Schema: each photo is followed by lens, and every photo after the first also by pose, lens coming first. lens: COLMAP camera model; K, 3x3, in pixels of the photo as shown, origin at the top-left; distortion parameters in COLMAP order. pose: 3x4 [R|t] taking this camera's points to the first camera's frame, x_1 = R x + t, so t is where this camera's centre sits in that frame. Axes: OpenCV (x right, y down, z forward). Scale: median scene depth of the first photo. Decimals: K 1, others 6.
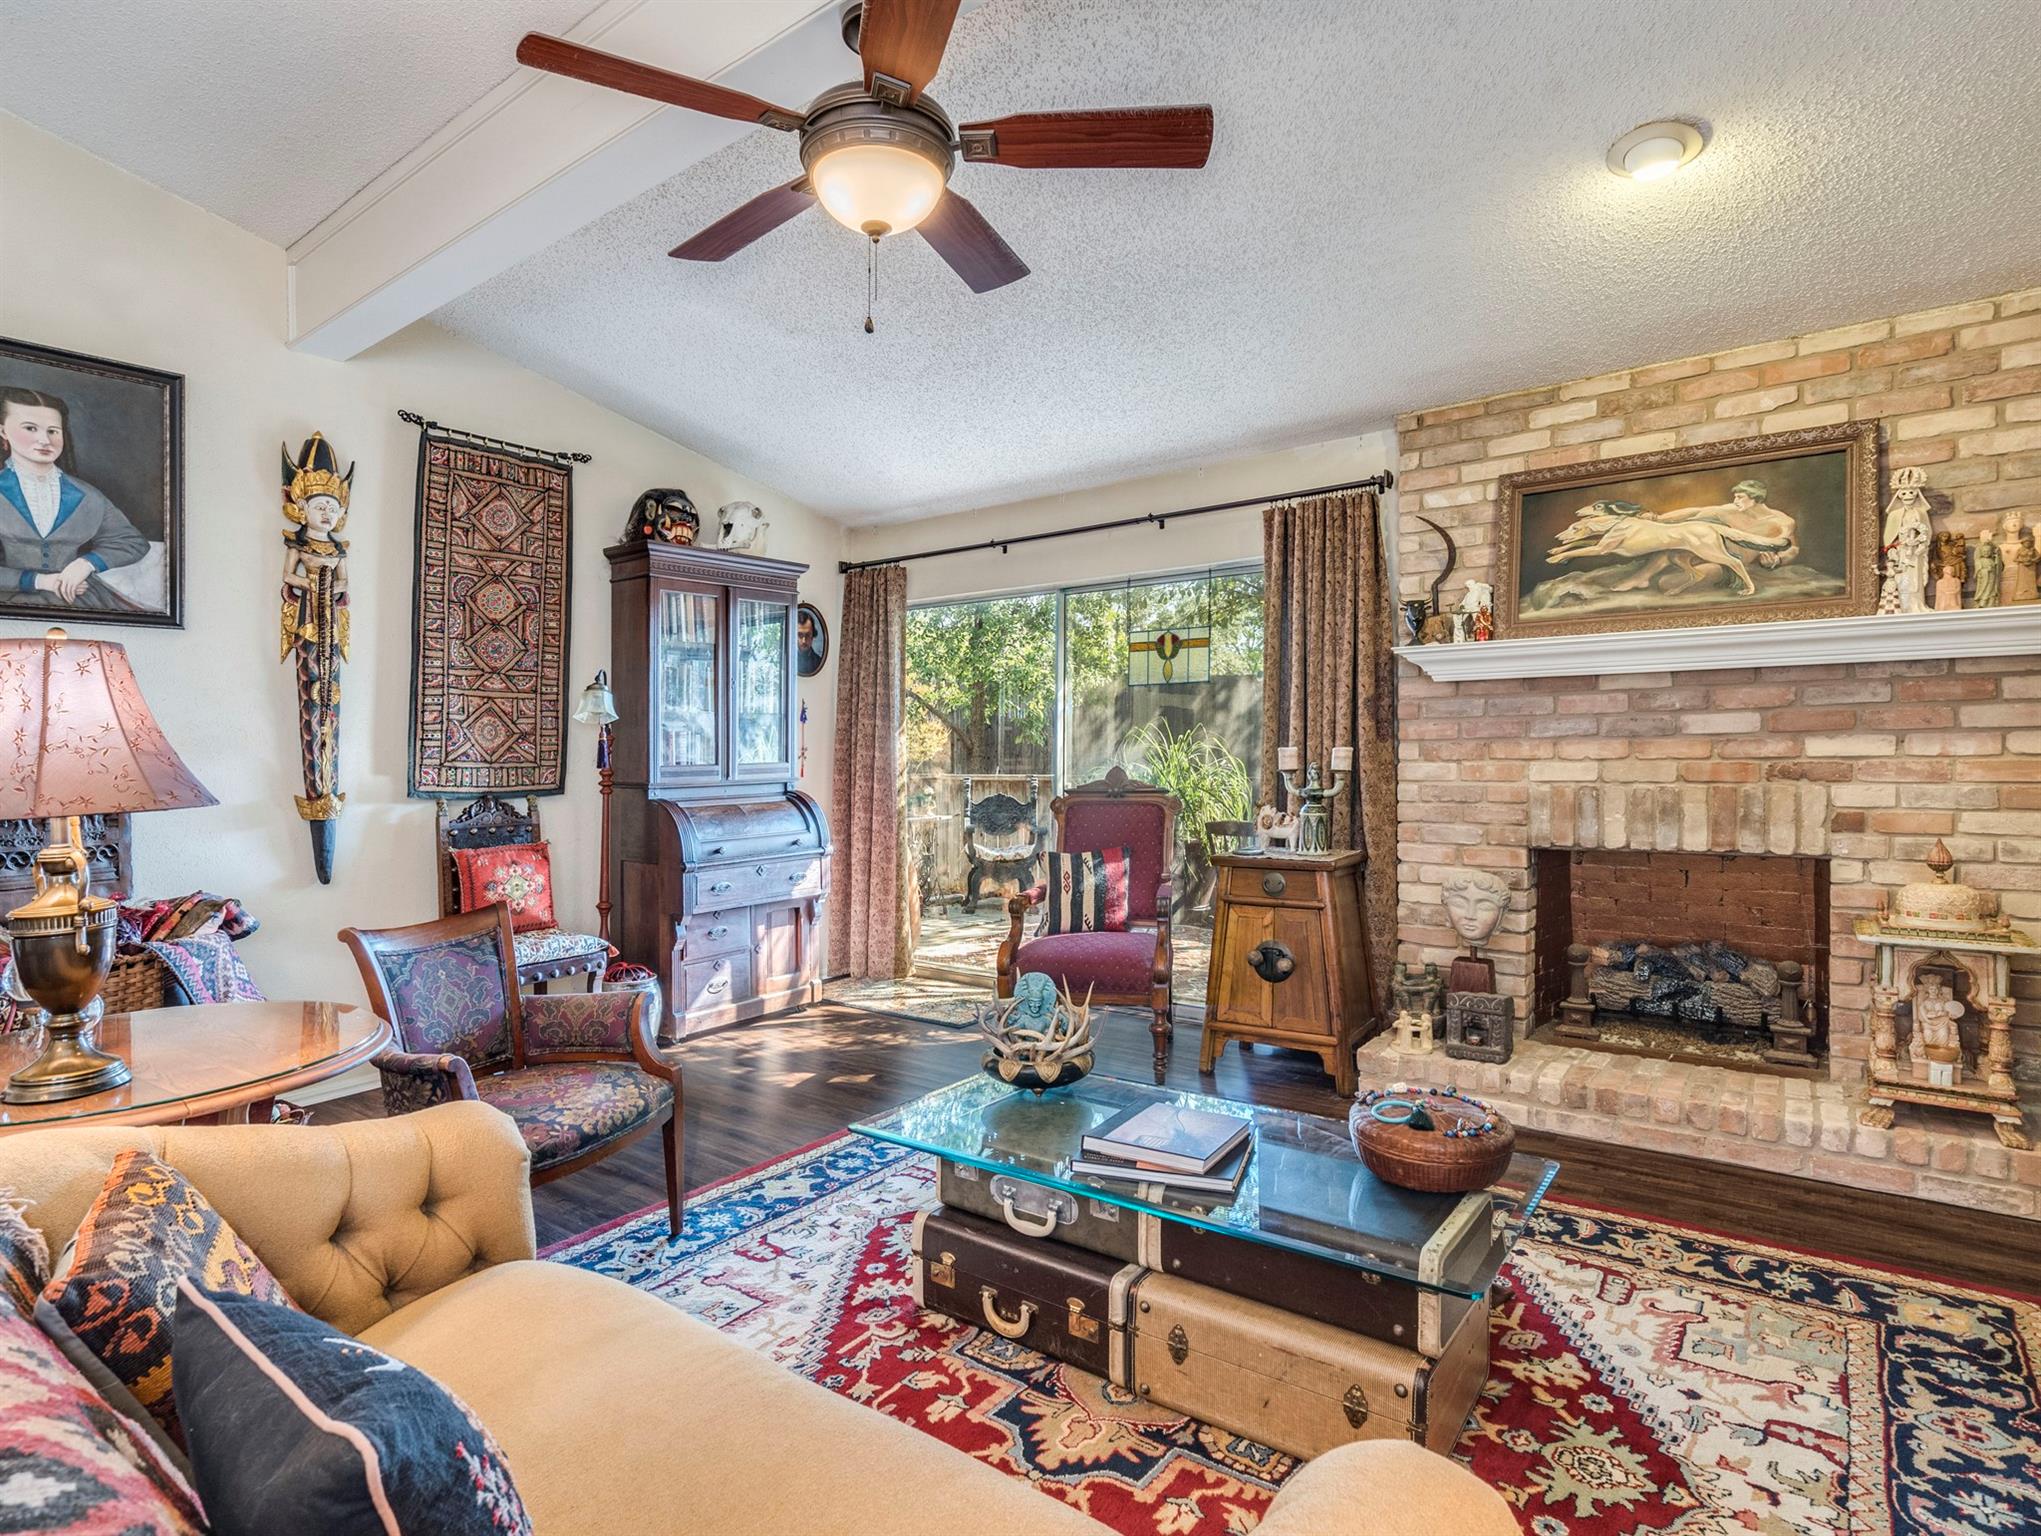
lens RADIAL K [[1077.8, 0, 1014.3], [0, 1077.8, 778.2], [0, 0, 1]] dist [-0.011459, 0.008553]
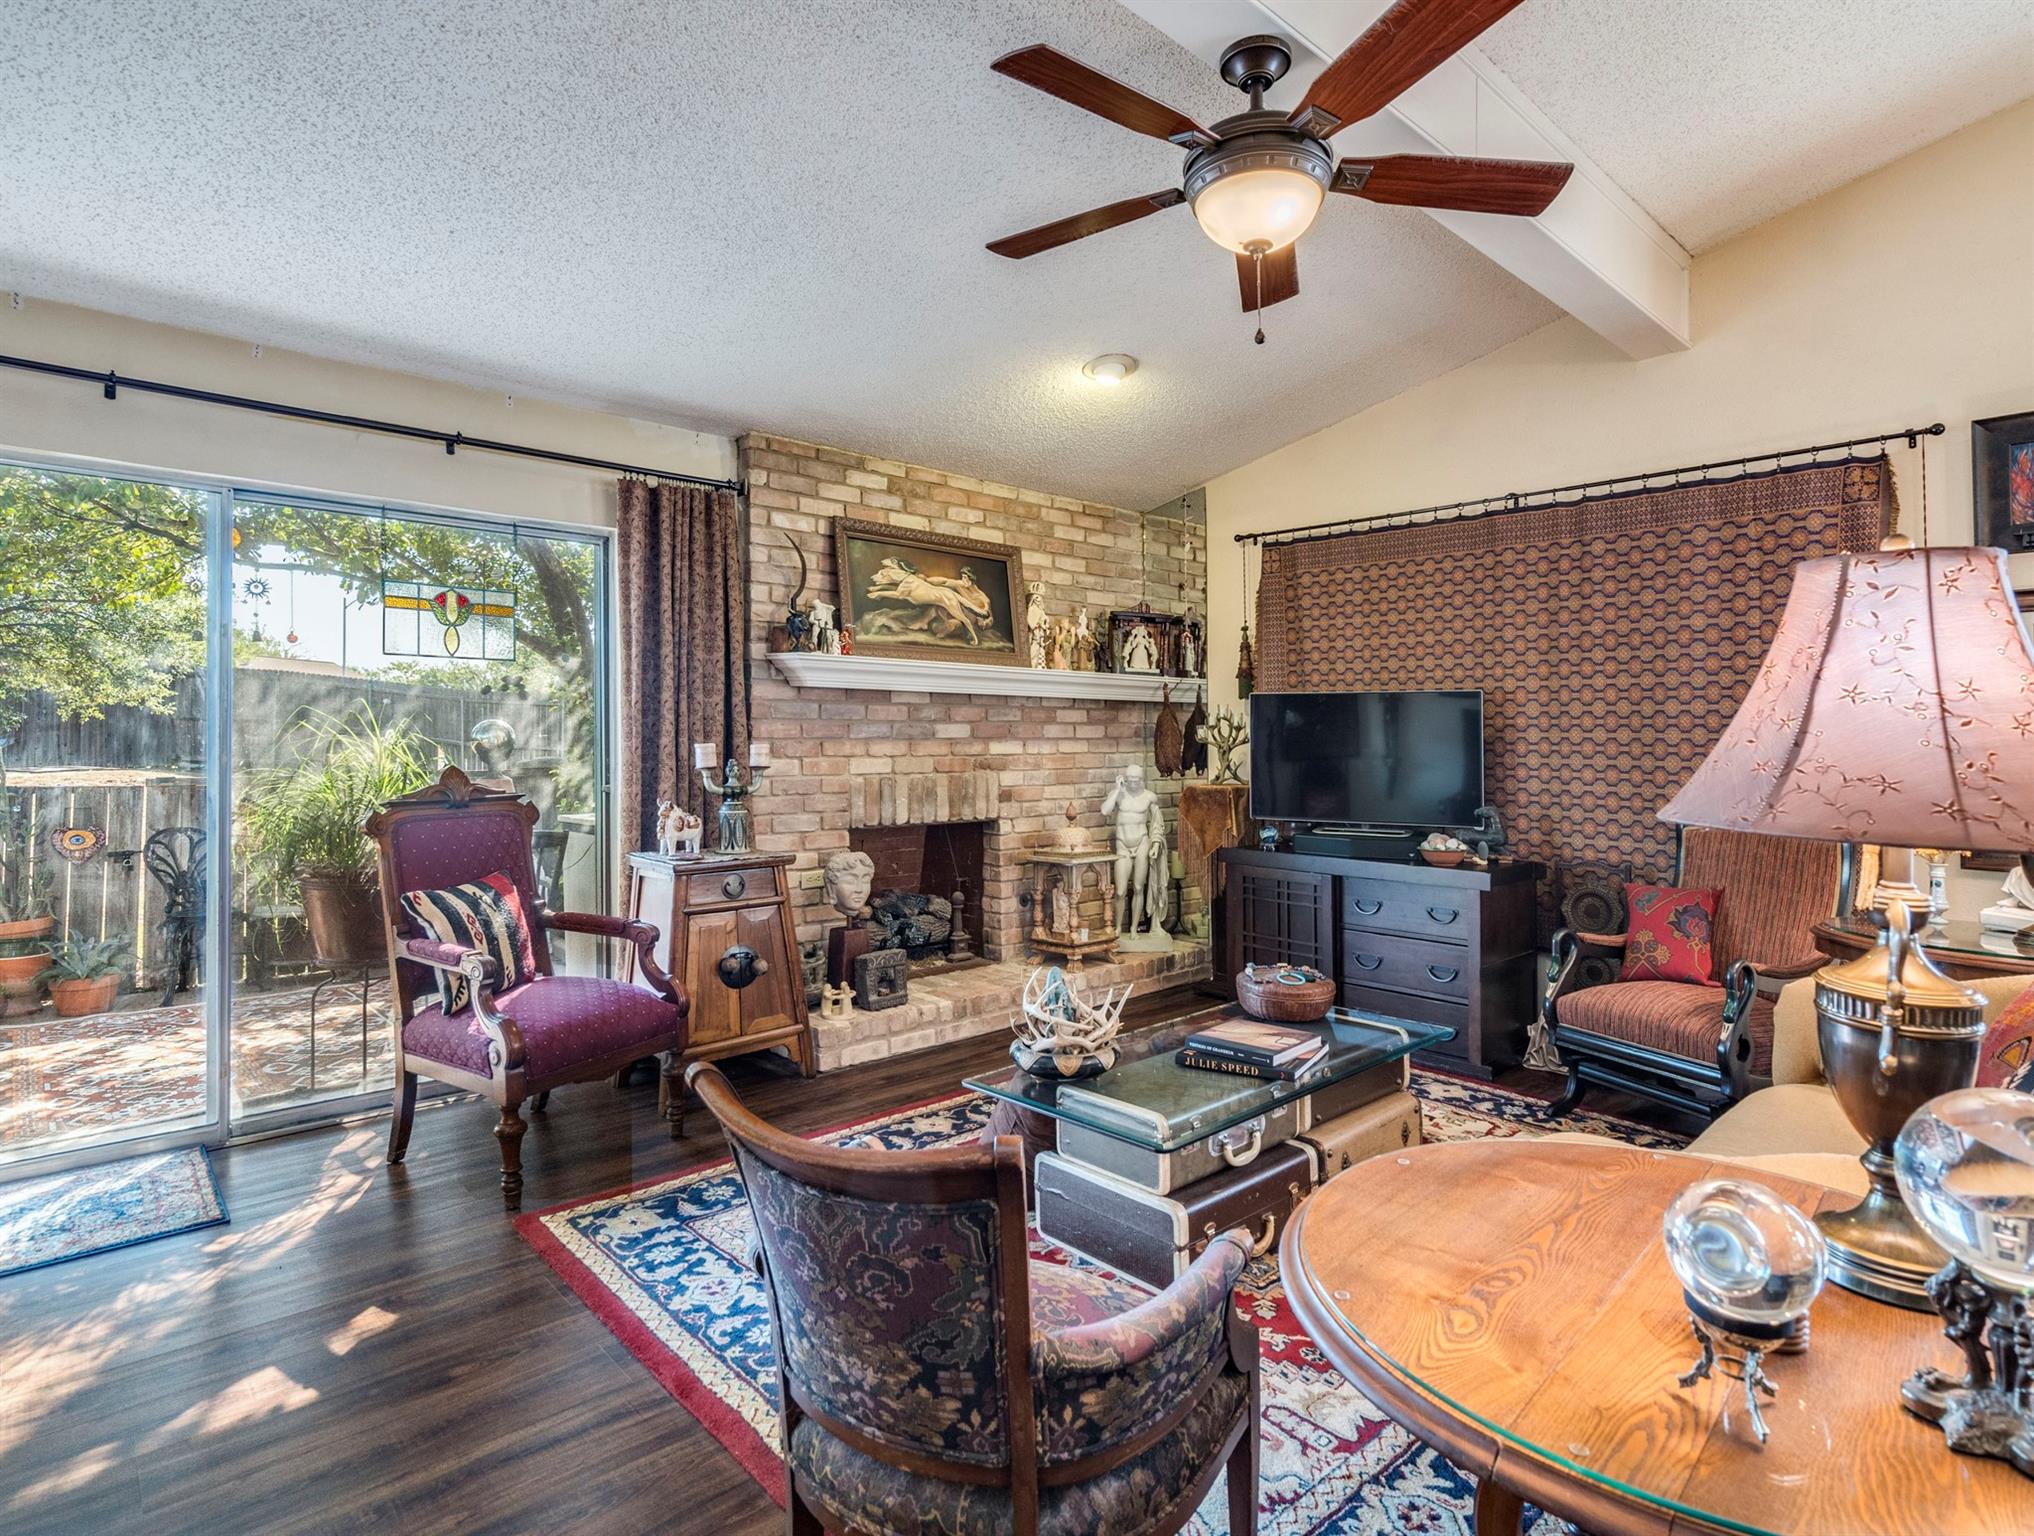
lens RADIAL K [[1074.1, 0, 1049.7], [0, 1074.1, 747.9], [0, 0, 1]] dist [-0.011459, 0.008553]
pose [[0.168890, 0.007202, 0.985609, -0.727069], [0.018574, 0.999772, -0.010489, -0.011043], [-0.985460, 0.020078, 0.168718, 0.622890]]
